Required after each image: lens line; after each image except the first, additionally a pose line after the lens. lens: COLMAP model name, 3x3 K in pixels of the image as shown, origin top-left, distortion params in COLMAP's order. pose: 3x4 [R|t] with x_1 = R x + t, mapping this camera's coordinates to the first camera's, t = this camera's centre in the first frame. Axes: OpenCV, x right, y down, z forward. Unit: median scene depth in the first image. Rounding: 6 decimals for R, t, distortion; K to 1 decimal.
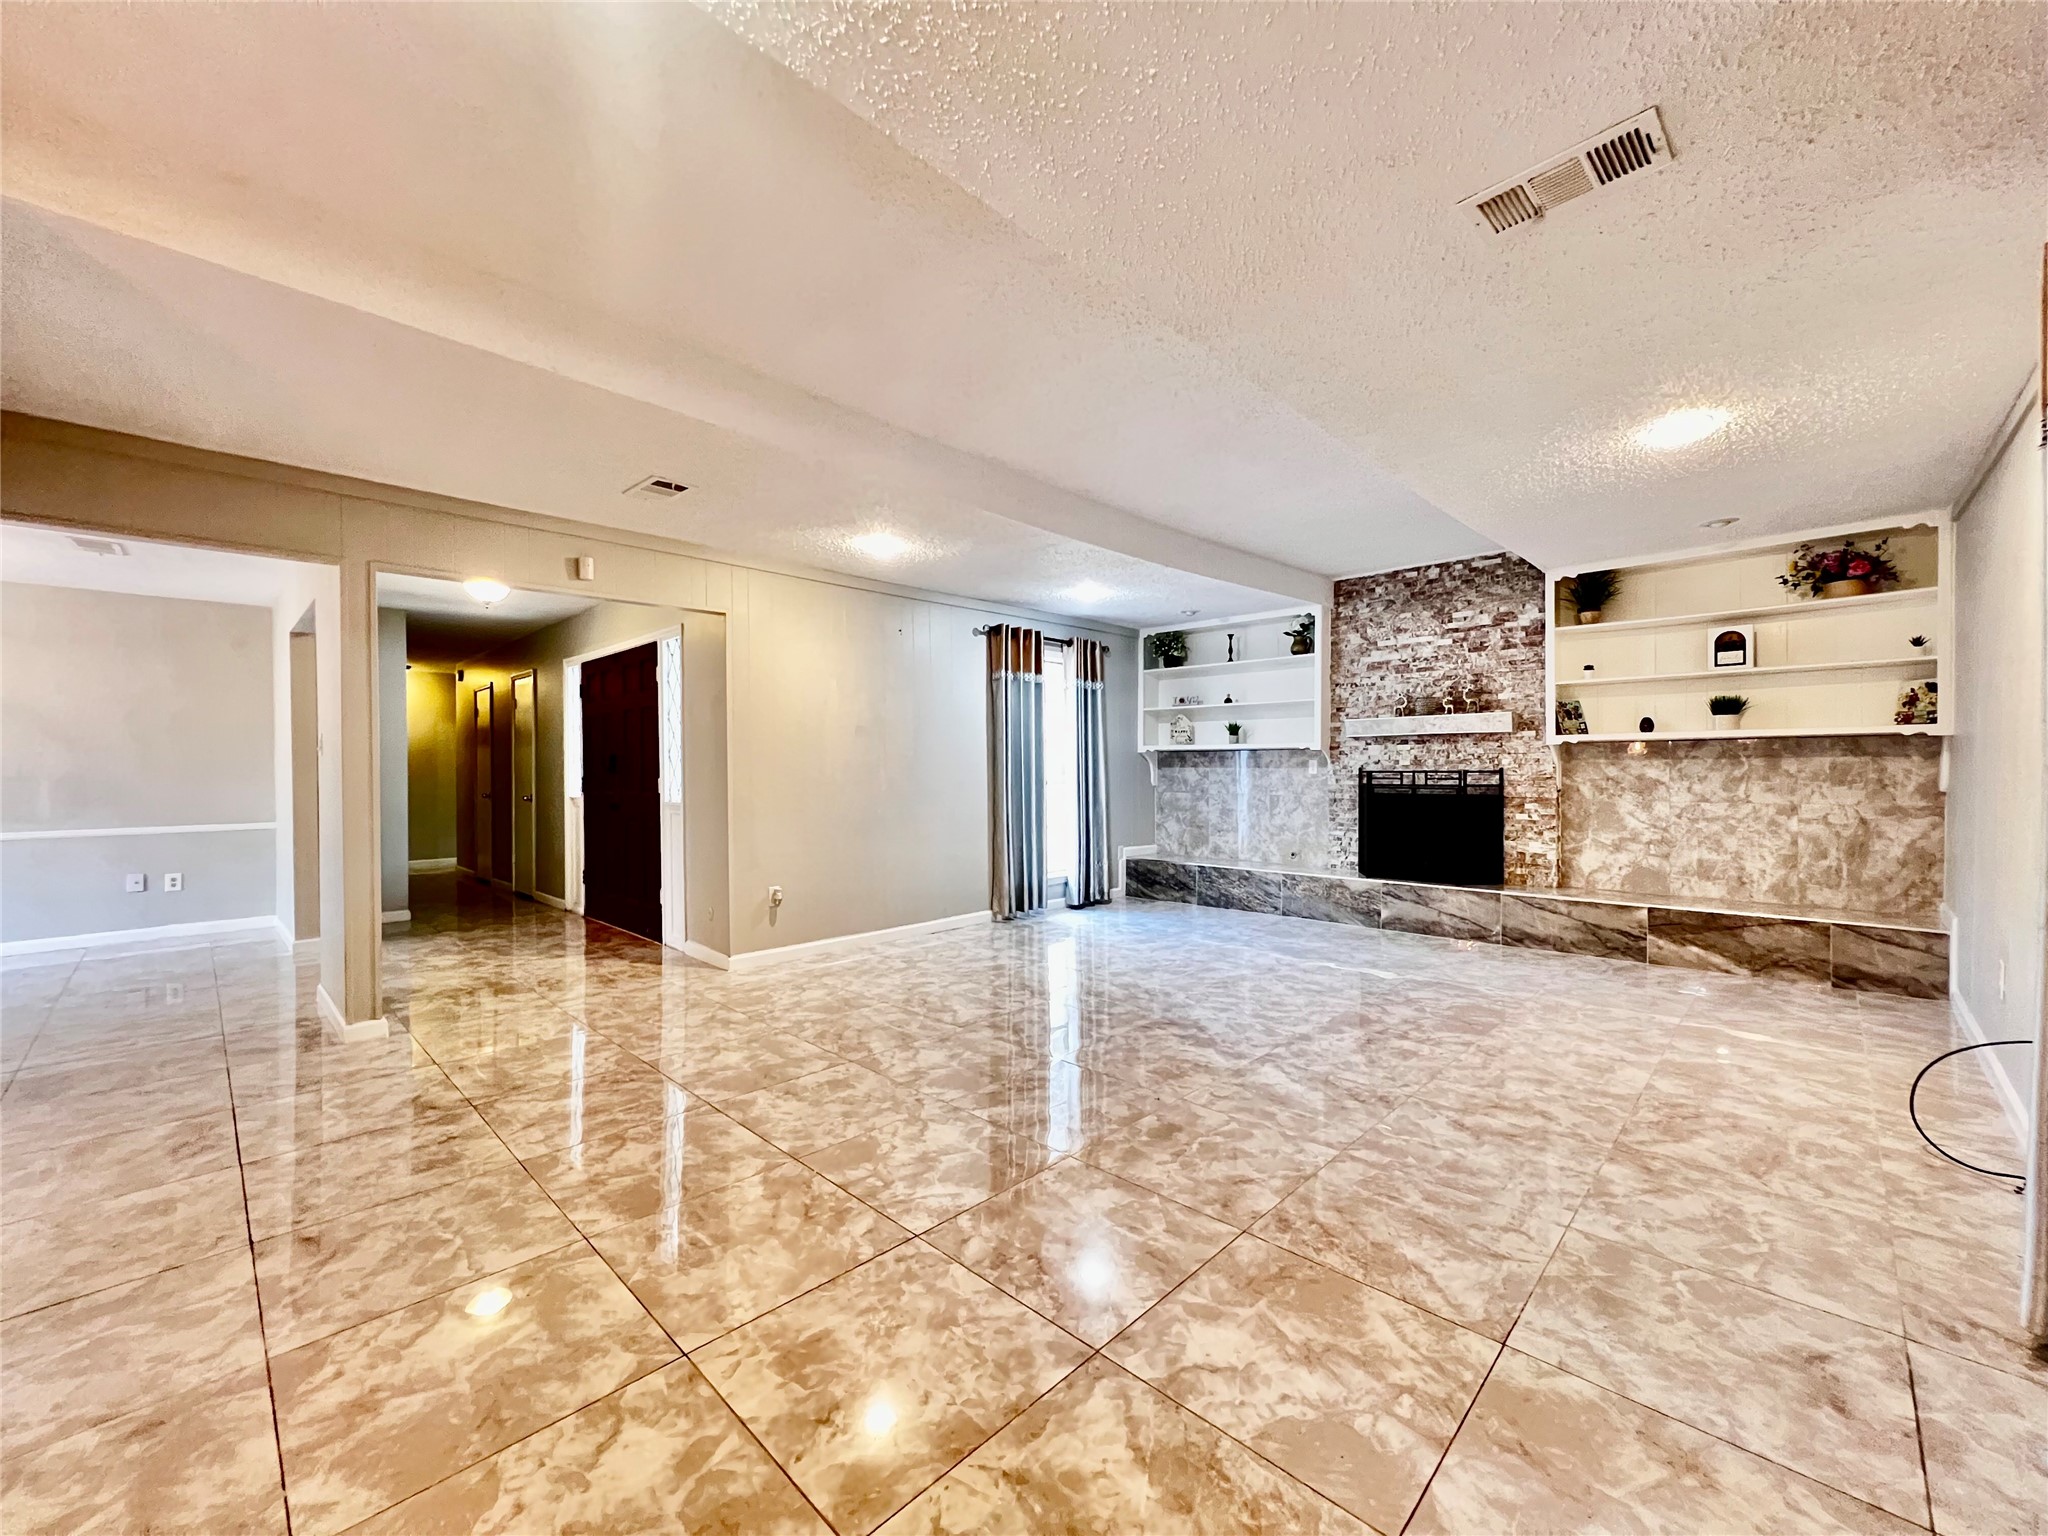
lens RADIAL K [[822.0, 0, 1019.3], [0, 822.0, 770.2], [0, 0, 1]] dist [-0.000636, -0.000046]
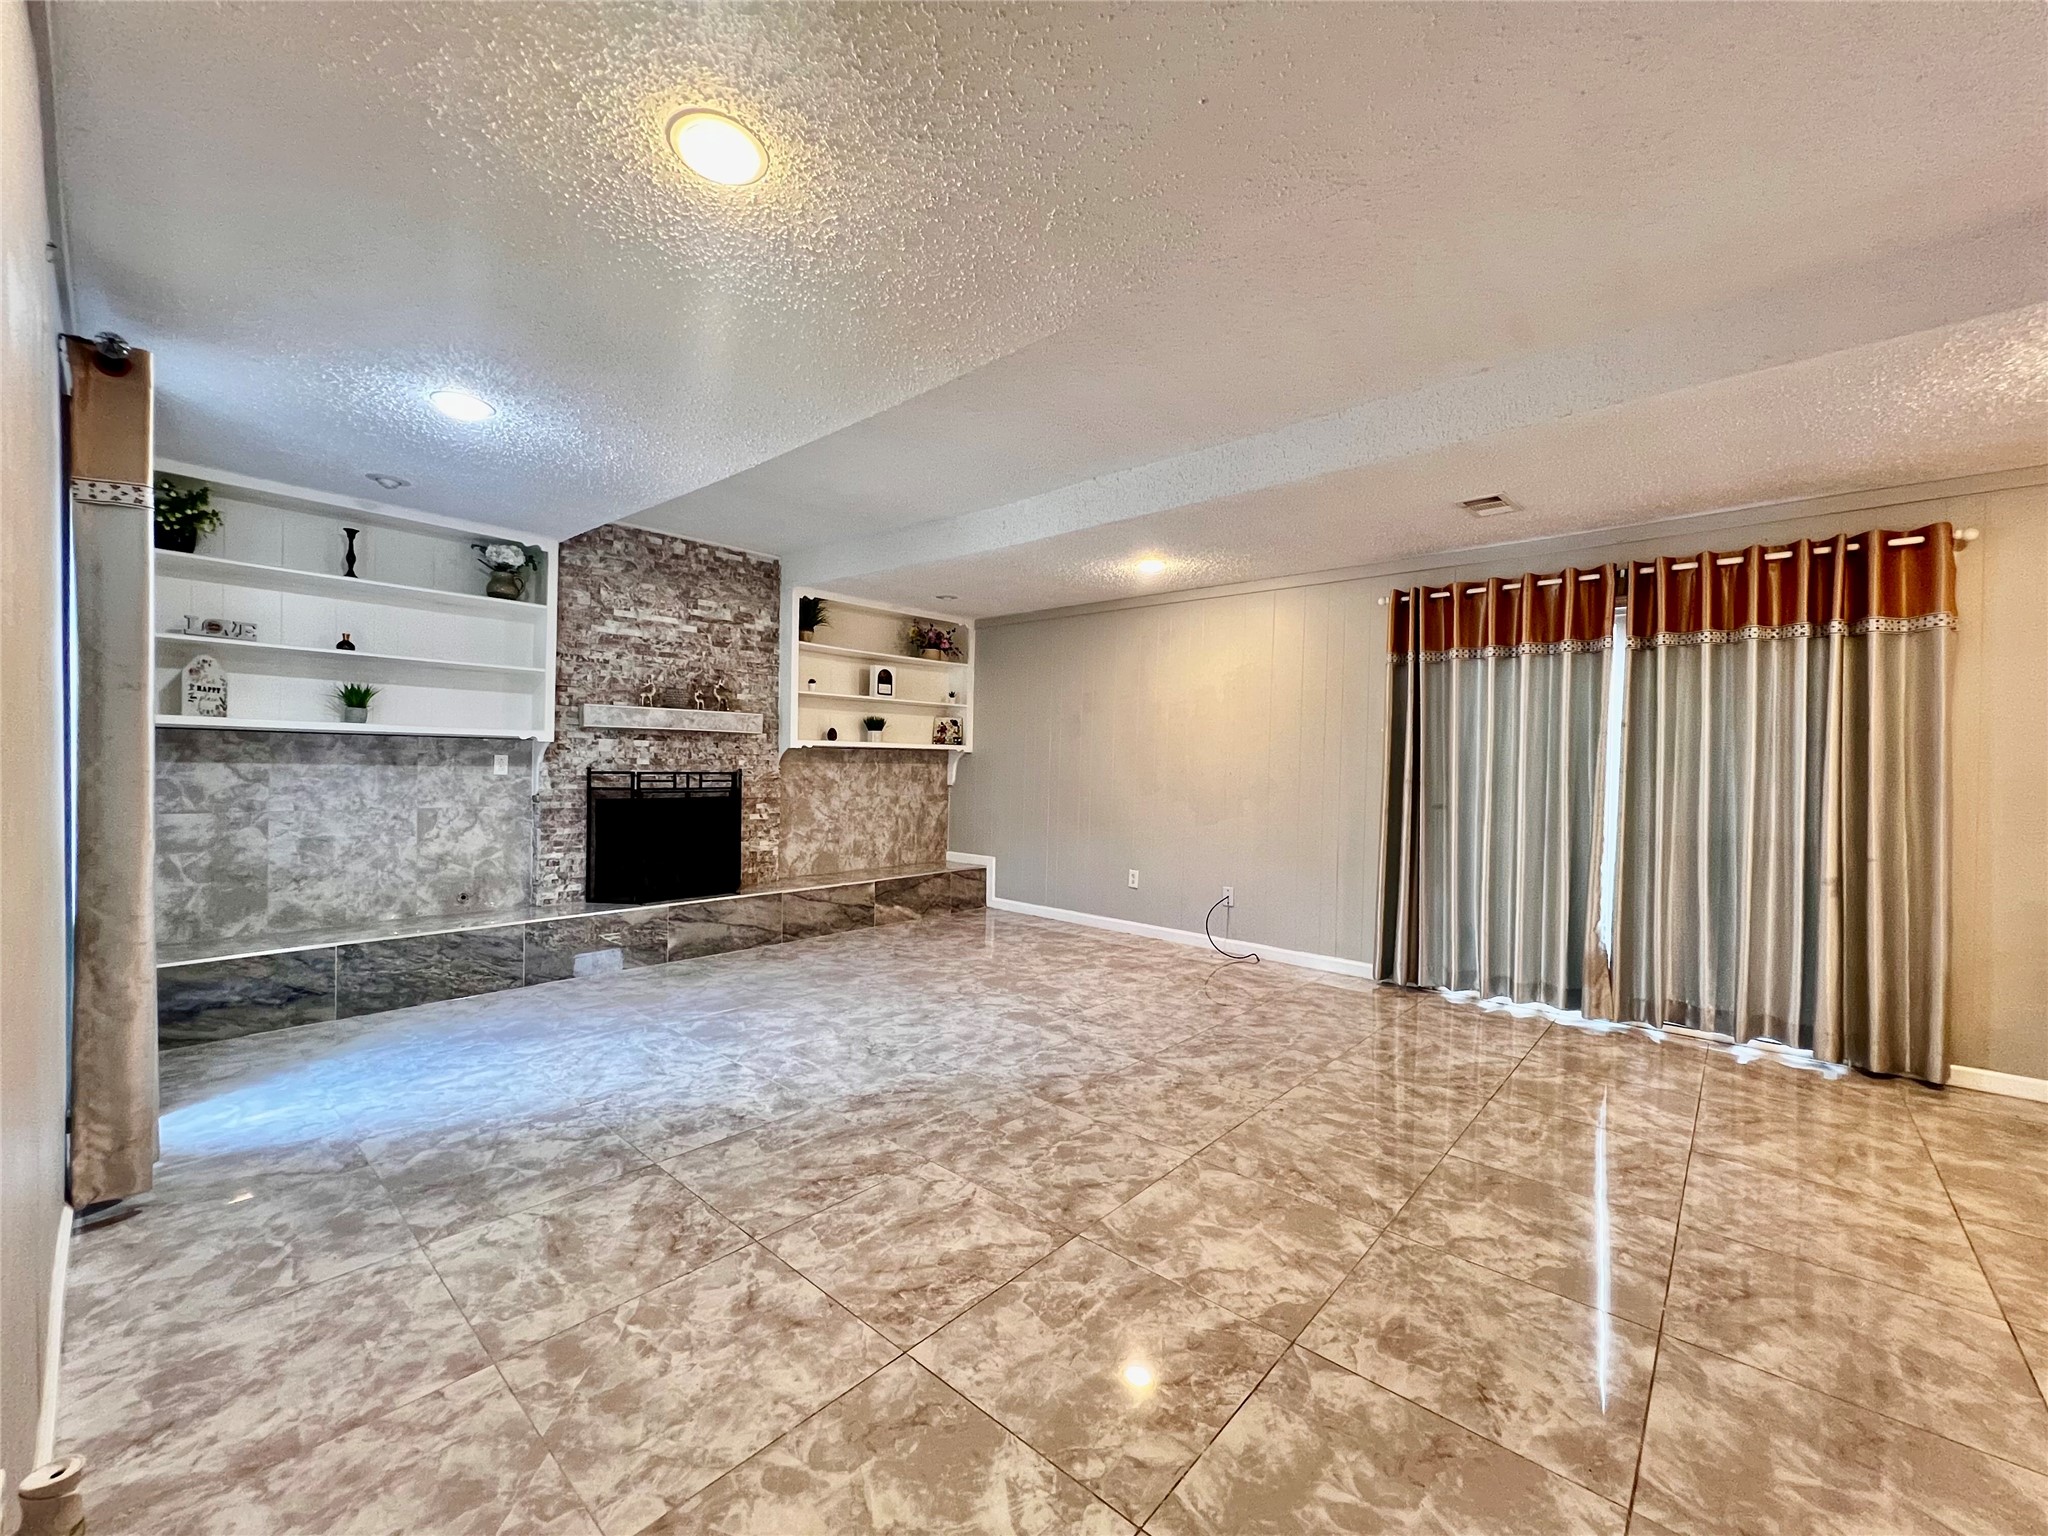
lens RADIAL K [[824.3, 0, 1028.3], [0, 824.3, 773.2], [0, 0, 1]] dist [-0.002632, 0.000557]
pose [[-0.057907, -0.007334, 0.998295, -0.511089], [-0.014111, 0.999879, 0.006527, -0.011044], [-0.998222, -0.013709, -0.058003, 0.852032]]
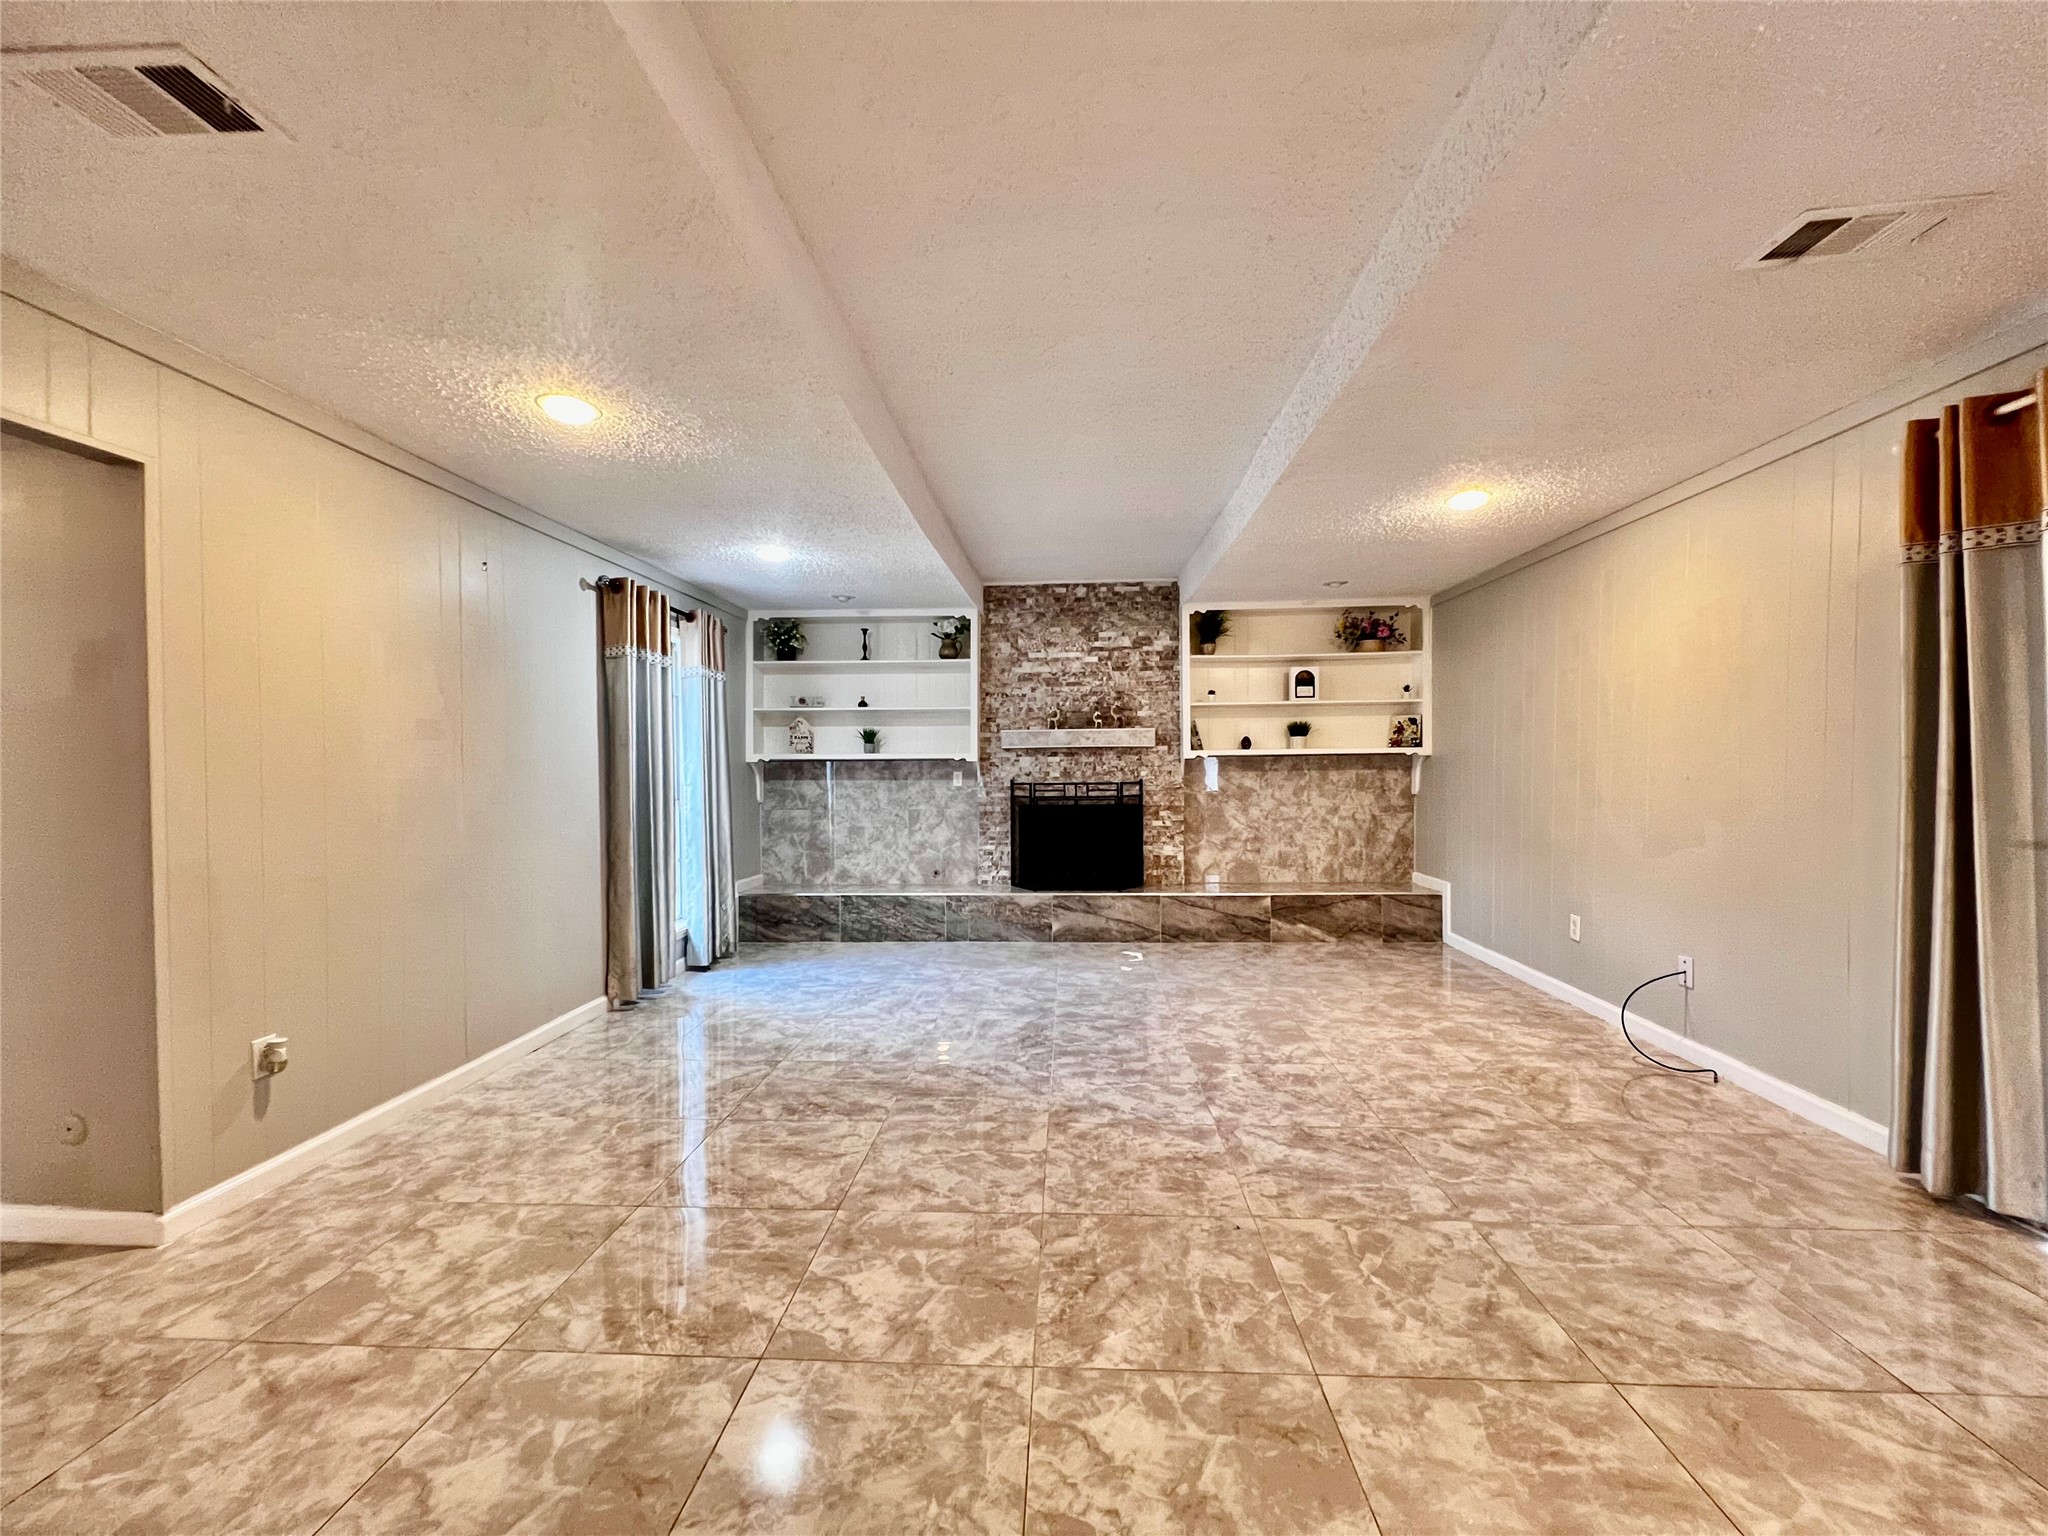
lens RADIAL K [[822.0, 0, 1024.8], [0, 822.0, 771.1], [0, 0, 1]] dist [-0.000636, -0.000046]
pose [[0.748553, -0.005012, 0.663056, -0.301362], [0.007074, 0.999975, -0.000428, -0.017078], [-0.663037, 0.005011, 0.748570, 0.343587]]
